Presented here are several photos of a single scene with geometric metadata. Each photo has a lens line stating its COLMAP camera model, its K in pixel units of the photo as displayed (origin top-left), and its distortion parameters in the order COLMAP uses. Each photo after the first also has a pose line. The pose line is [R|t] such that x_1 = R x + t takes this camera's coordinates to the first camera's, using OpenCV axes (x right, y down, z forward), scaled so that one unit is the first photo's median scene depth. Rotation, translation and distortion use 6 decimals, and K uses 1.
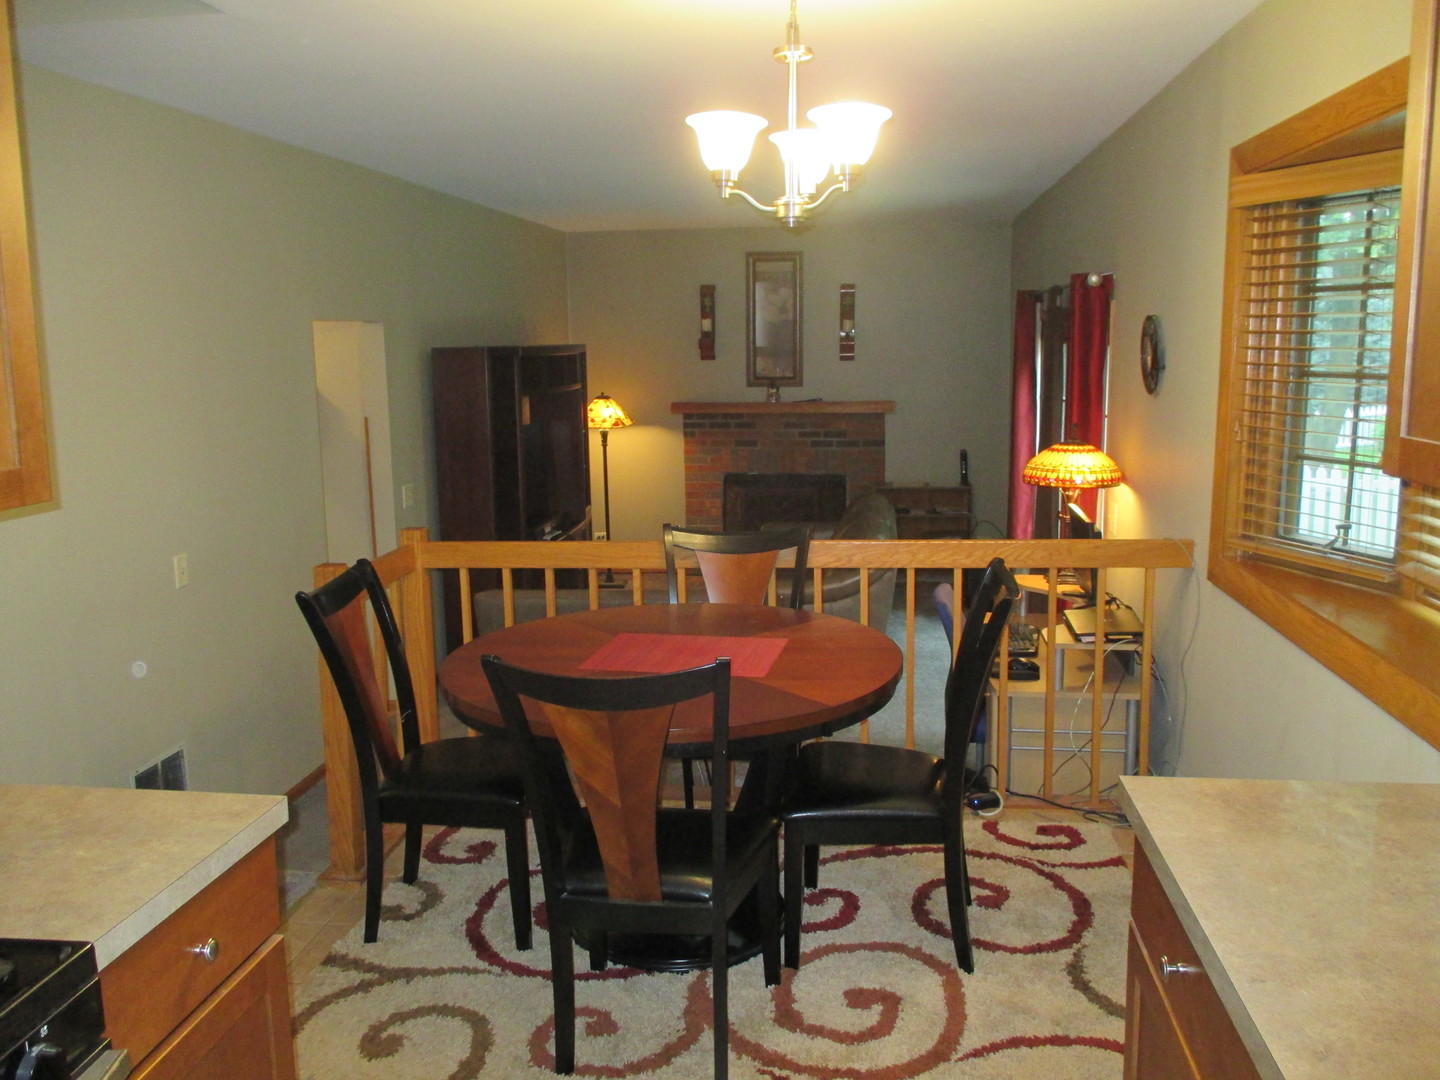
lens RADIAL K [[1200.8, 0, 721.1], [0, 1200.8, 544.5], [0, 0, 1]] dist [-0.018291, -0.008181]
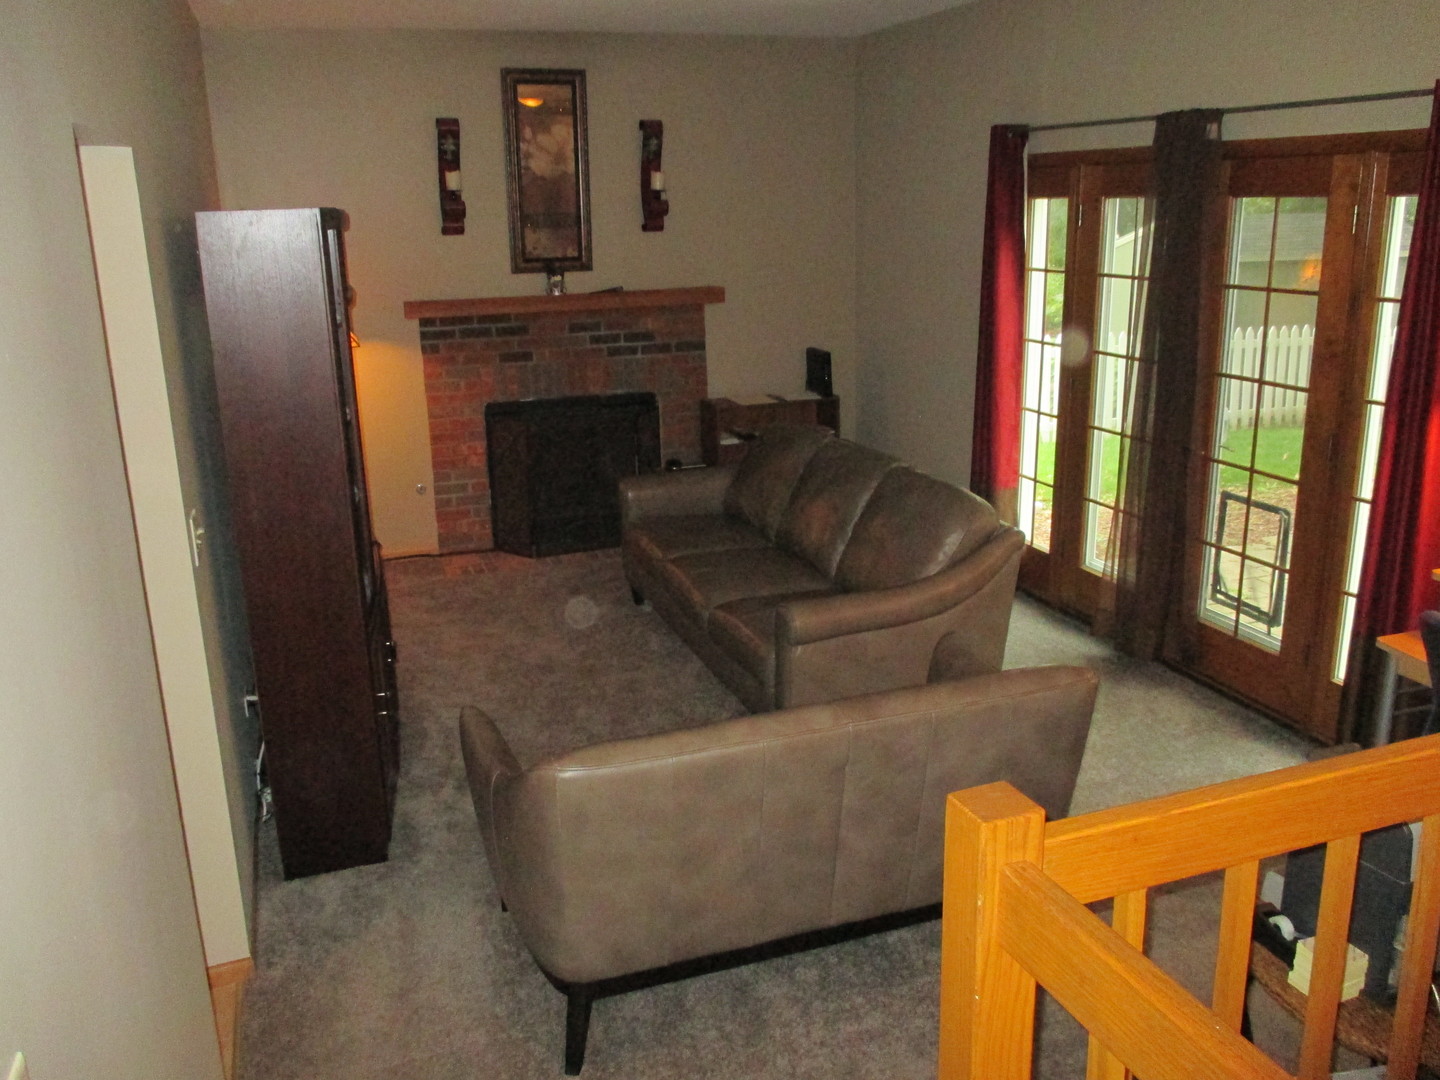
lens RADIAL K [[1200.8, 0, 729.2], [0, 1200.8, 529.7], [0, 0, 1]] dist [-0.018291, -0.008181]
pose [[0.885132, -0.128664, 0.447199, -0.192932], [0.086981, 0.989823, 0.112622, -0.054020], [-0.457139, -0.060787, 0.887316, 0.334378]]
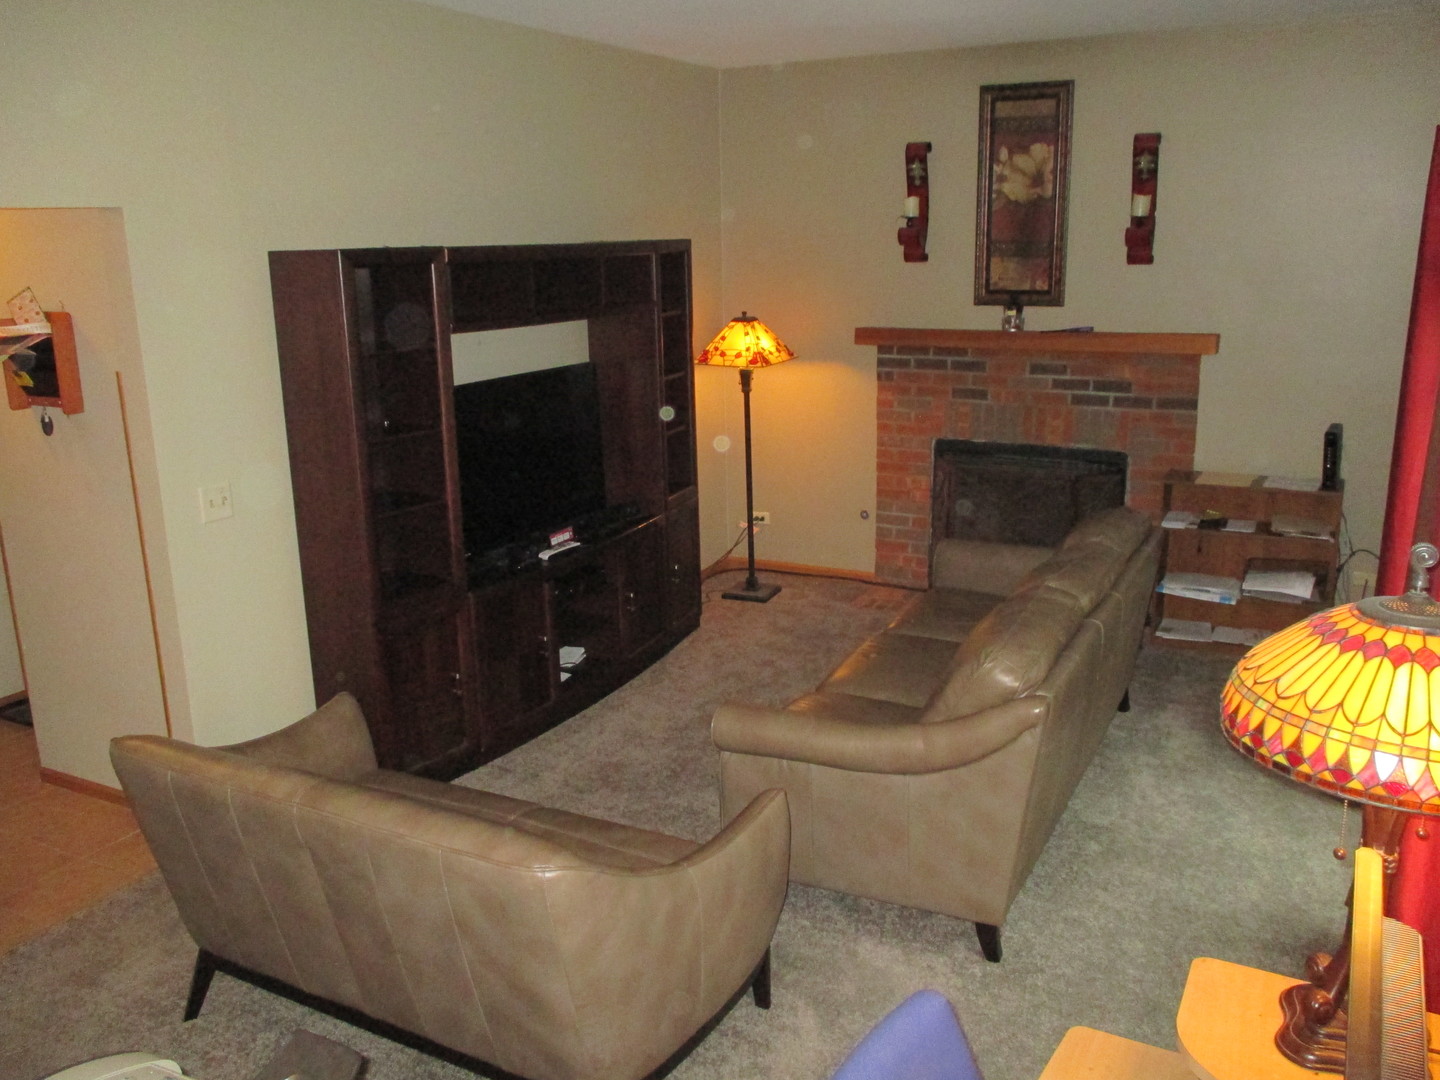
lens RADIAL K [[1200.8, 0, 725.7], [0, 1200.8, 539.2], [0, 0, 1]] dist [-0.018291, -0.008181]
pose [[0.938609, 0.081499, -0.335217, 0.121127], [-0.052425, 0.994105, 0.094900, -0.061918], [0.340975, -0.071500, 0.937349, 0.352894]]
